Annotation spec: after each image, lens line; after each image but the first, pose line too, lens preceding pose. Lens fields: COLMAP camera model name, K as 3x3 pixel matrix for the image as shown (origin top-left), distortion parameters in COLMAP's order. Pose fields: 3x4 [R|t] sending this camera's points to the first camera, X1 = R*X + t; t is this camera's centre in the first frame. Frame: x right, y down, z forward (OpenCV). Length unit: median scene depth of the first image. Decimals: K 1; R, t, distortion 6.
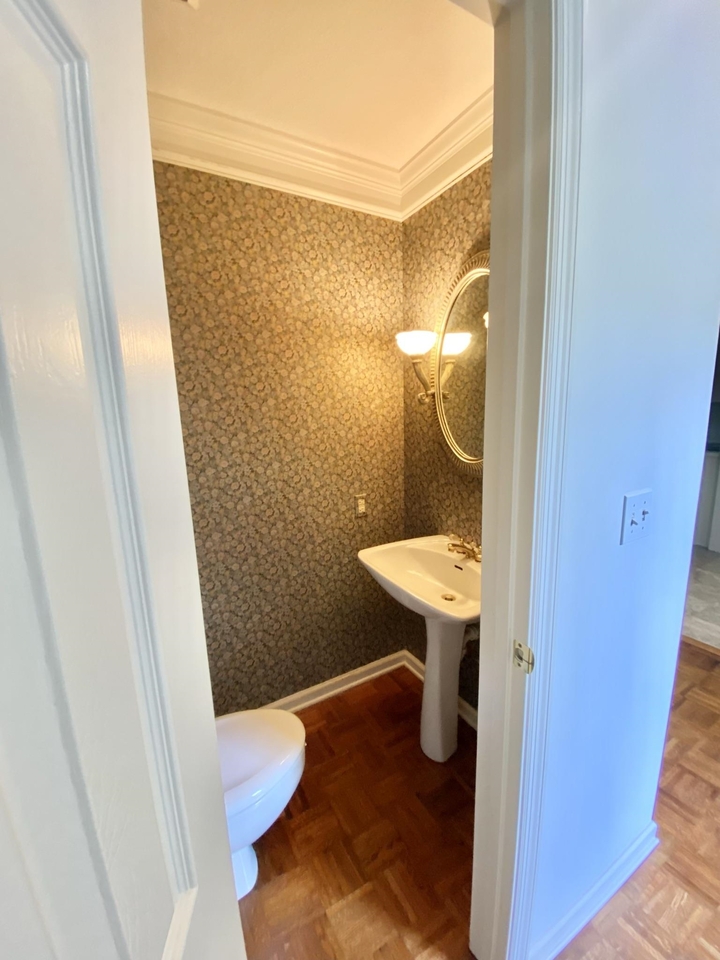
lens RADIAL K [[395.4, 0, 361.1], [0, 395.4, 487.2], [0, 0, 1]] dist [0.017779, -0.000019]
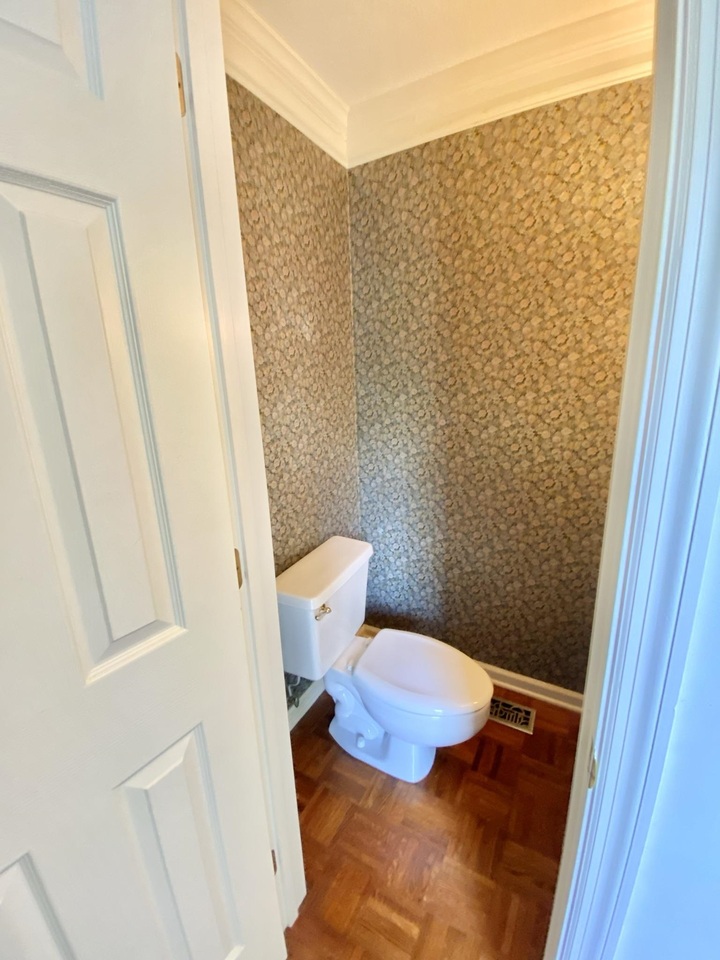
lens RADIAL K [[387.5, 0, 360.0], [0, 387.5, 480.0], [0, 0, 1]] dist [0.034440, -0.026627]
pose [[0.514735, 0.235339, -0.824417, 0.305018], [-0.151777, 0.971413, 0.182537, -0.043510], [0.843808, 0.031169, 0.535740, 0.171147]]
